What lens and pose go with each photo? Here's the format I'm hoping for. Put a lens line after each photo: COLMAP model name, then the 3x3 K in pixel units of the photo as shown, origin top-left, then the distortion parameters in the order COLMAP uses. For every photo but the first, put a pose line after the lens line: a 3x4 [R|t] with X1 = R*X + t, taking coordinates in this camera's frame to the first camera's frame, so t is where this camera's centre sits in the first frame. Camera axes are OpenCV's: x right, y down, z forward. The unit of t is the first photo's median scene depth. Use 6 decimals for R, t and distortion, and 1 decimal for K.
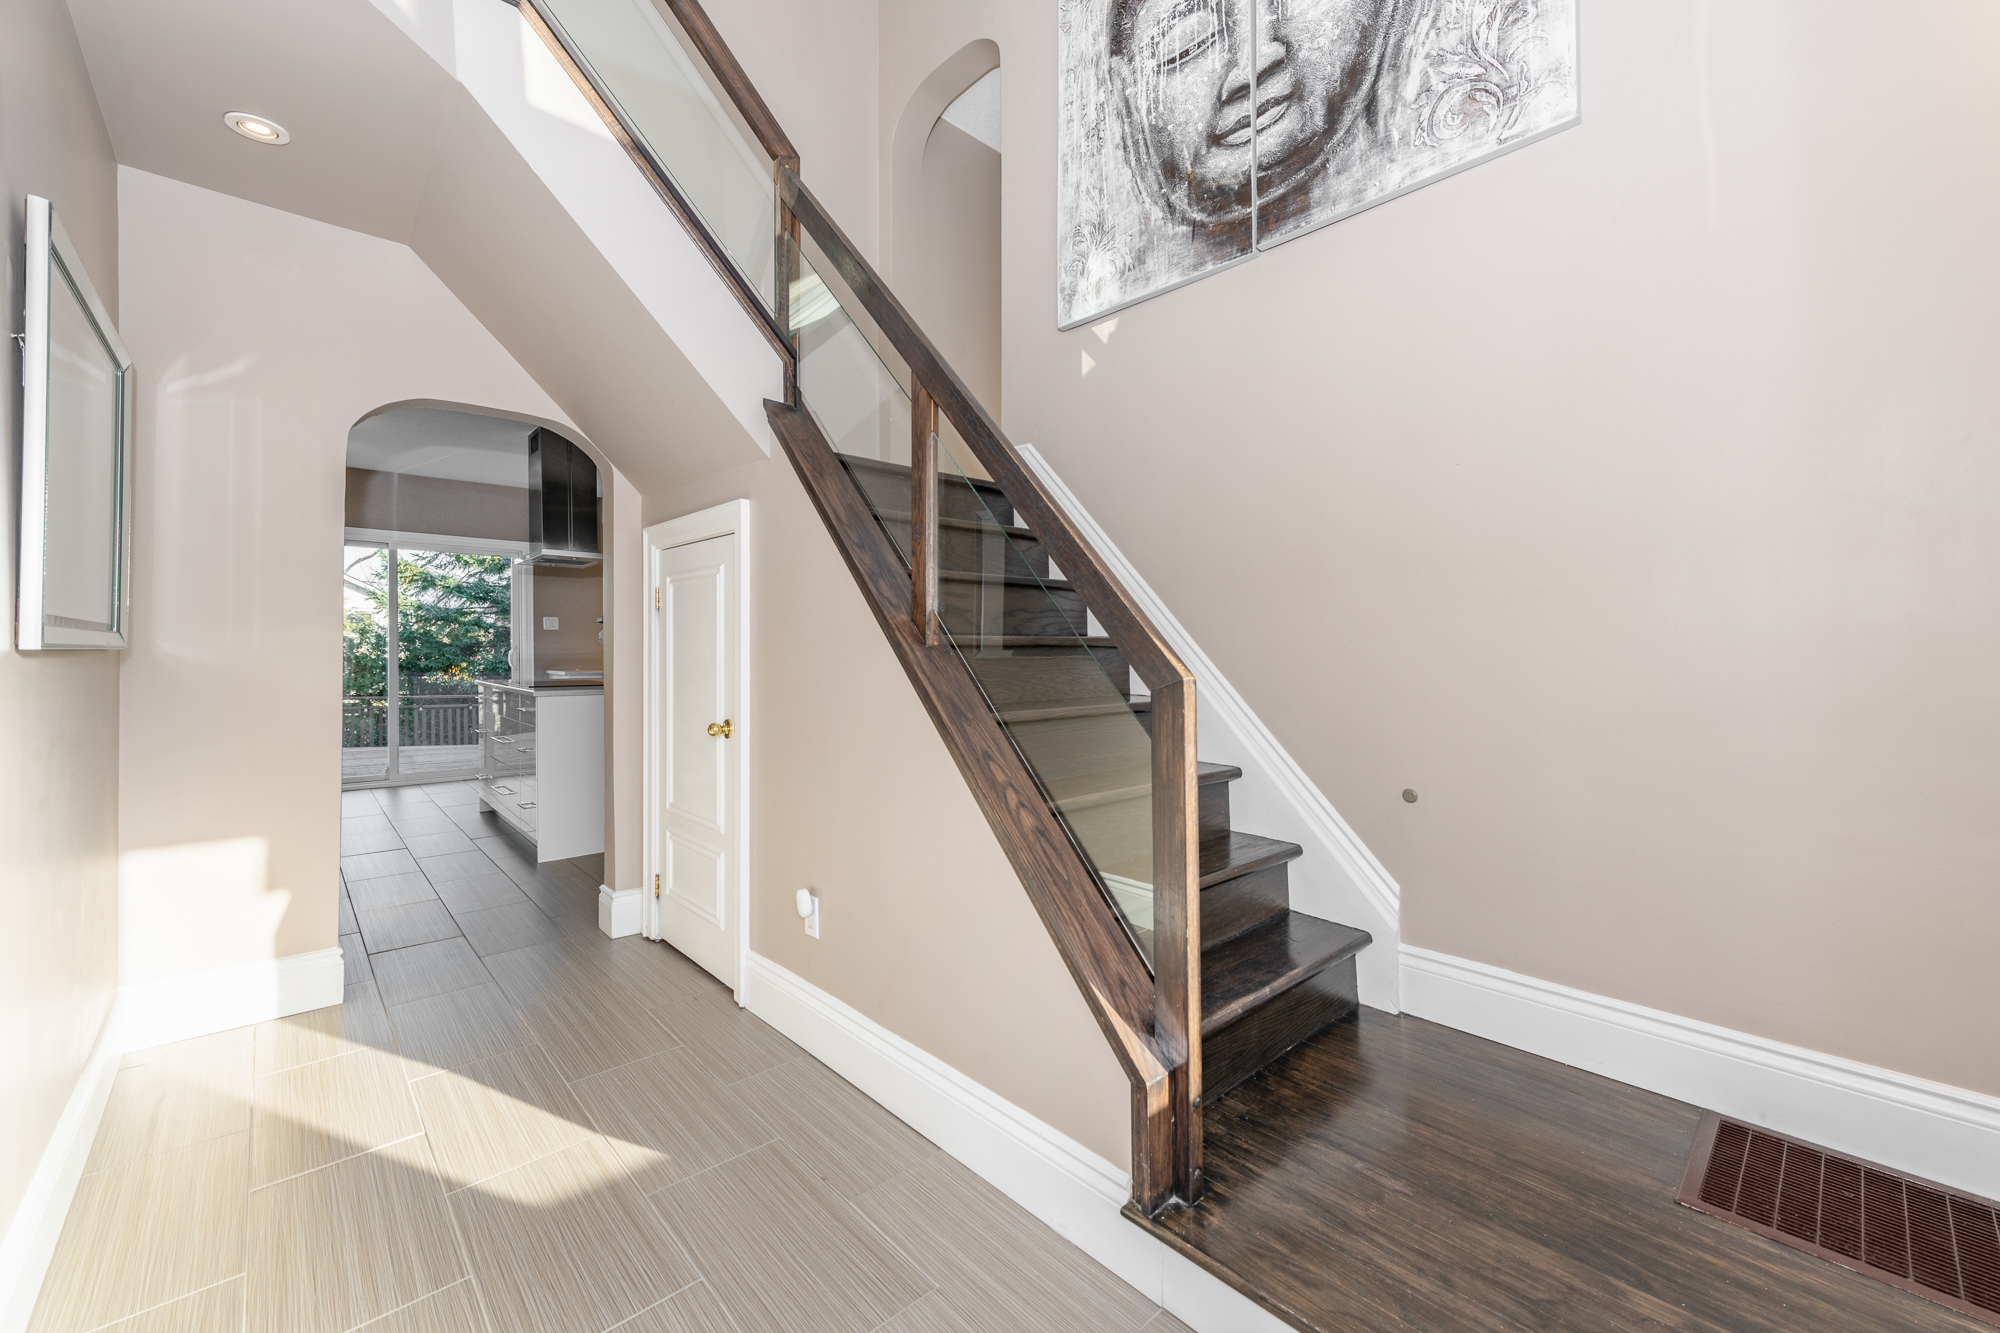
lens RADIAL K [[792.5, 0, 1000.1], [0, 792.5, 663.9], [0, 0, 1]] dist [-0.000229, -0.000039]
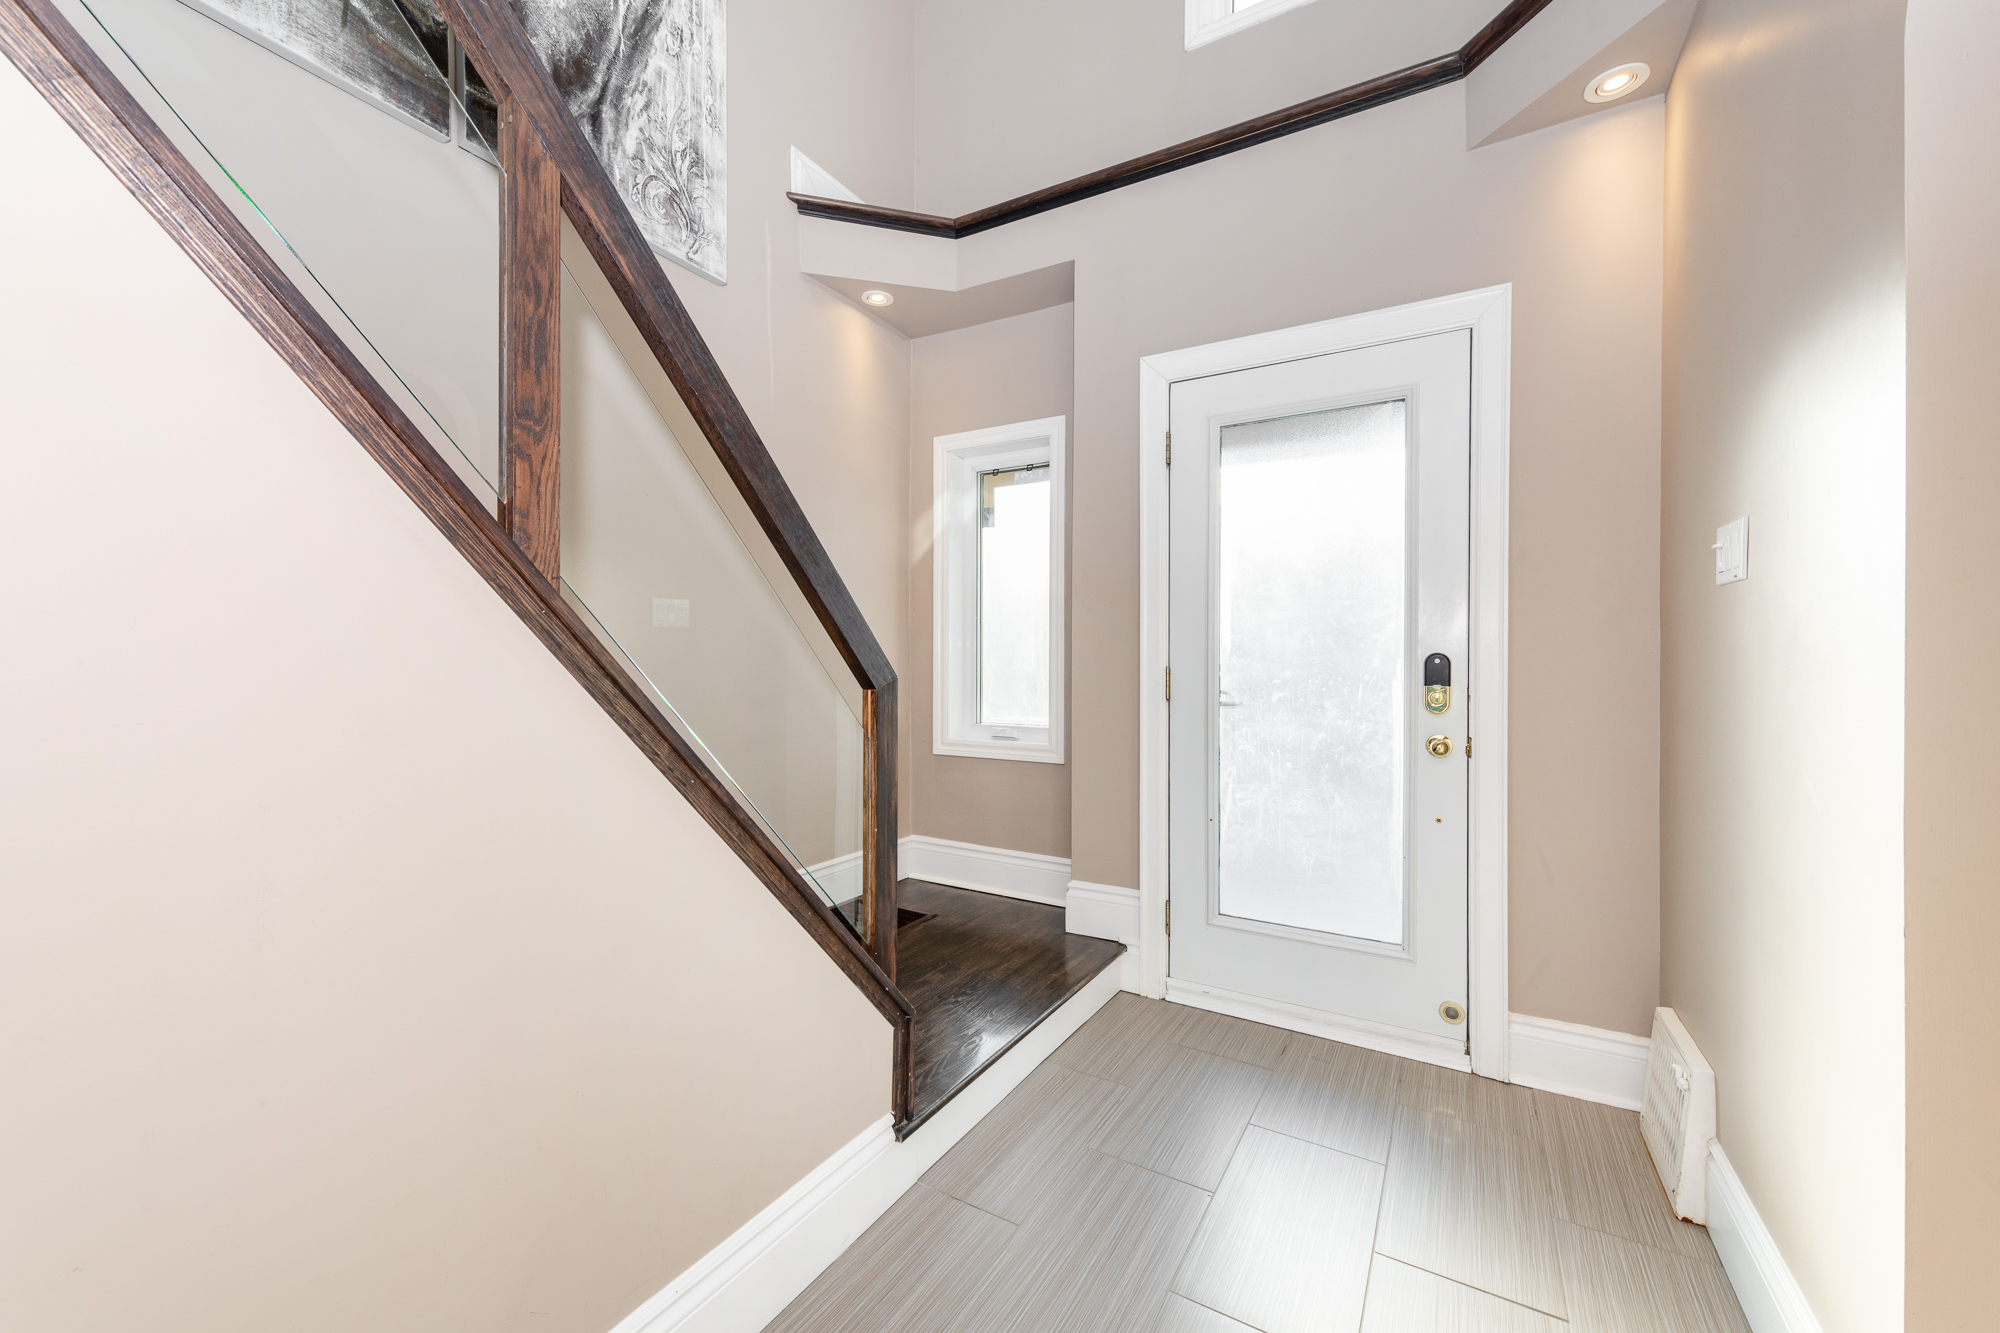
lens RADIAL K [[792.5, 0, 996.6], [0, 792.5, 662.9], [0, 0, 1]] dist [-0.000229, -0.000039]
pose [[-0.298267, 0.003239, 0.954477, -0.689638], [-0.000558, 0.999993, -0.003568, 0.001117], [-0.954482, -0.001597, -0.298264, 0.843935]]
